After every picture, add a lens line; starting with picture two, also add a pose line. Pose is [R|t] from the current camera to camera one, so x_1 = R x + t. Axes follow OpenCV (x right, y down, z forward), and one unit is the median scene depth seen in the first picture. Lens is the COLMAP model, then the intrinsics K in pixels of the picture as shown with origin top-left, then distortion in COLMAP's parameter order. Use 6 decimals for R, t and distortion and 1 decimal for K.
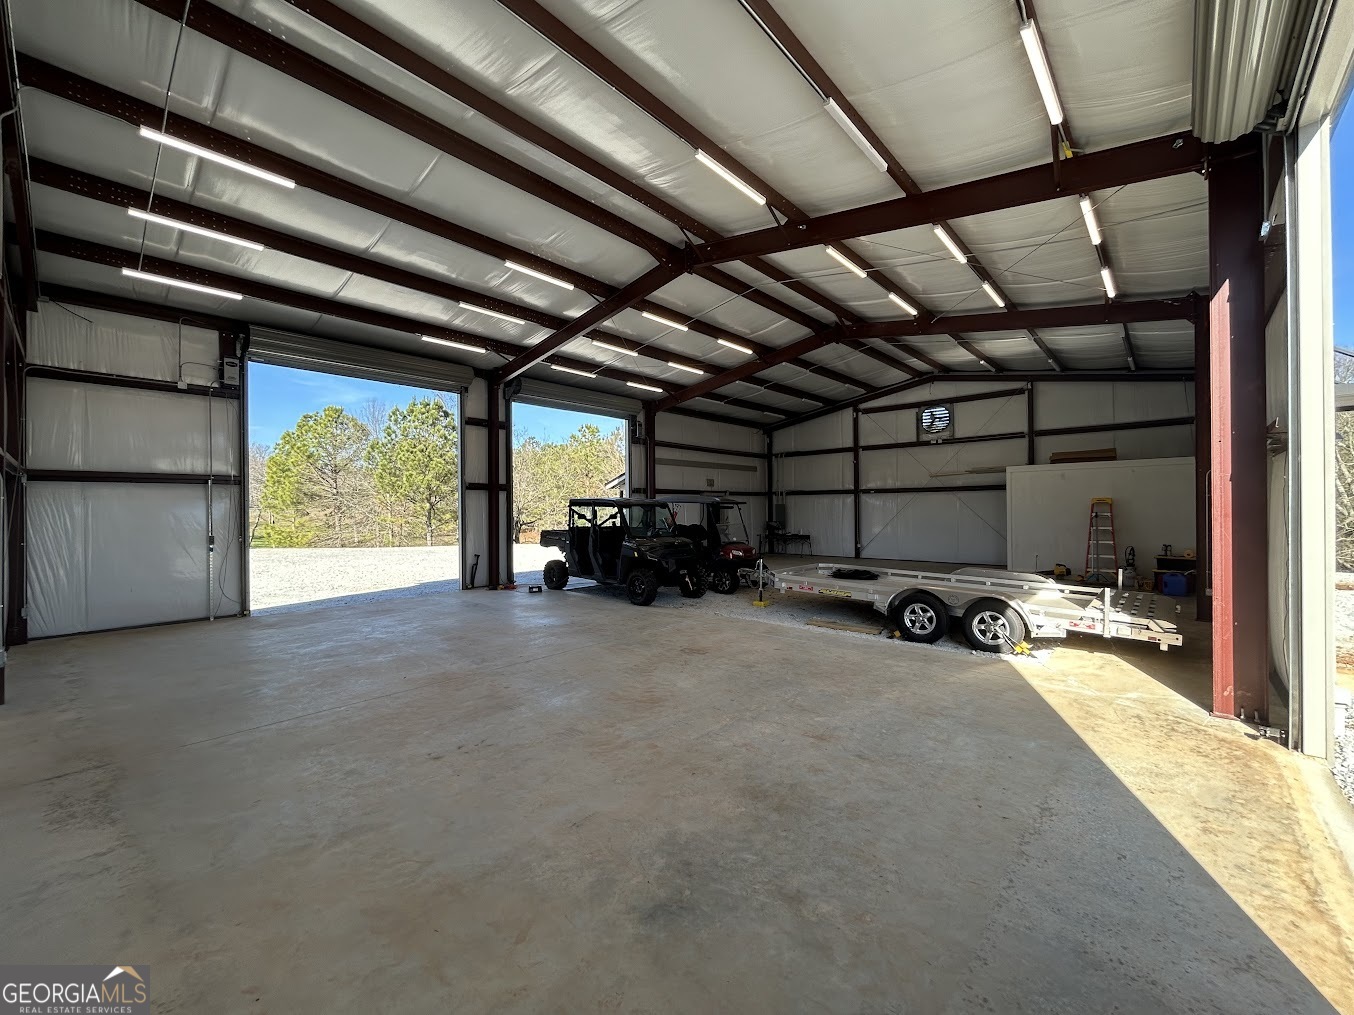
lens RADIAL K [[539.1, 0, 674.9], [0, 539.1, 512.3], [0, 0, 1]] dist [-0.003674, 0.000585]
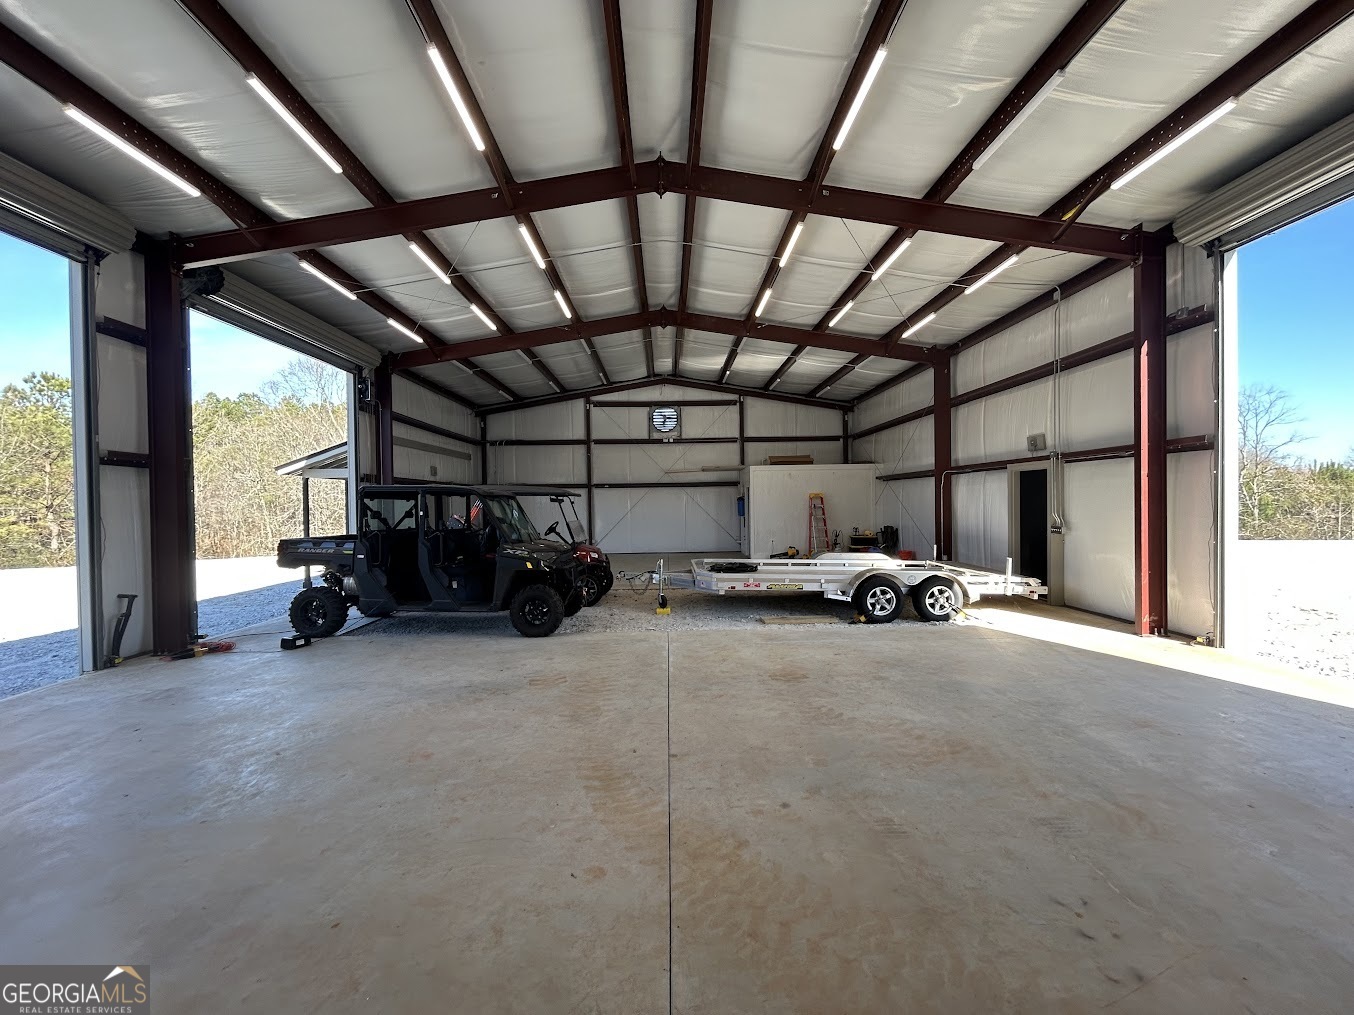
lens RADIAL K [[539.1, 0, 674.9], [0, 539.1, 517.1], [0, 0, 1]] dist [-0.003674, 0.000585]
pose [[0.732584, -0.021476, 0.680338, -0.579460], [0.011665, 0.999751, 0.018997, 0.003743], [-0.680577, -0.005981, 0.732652, 0.490794]]
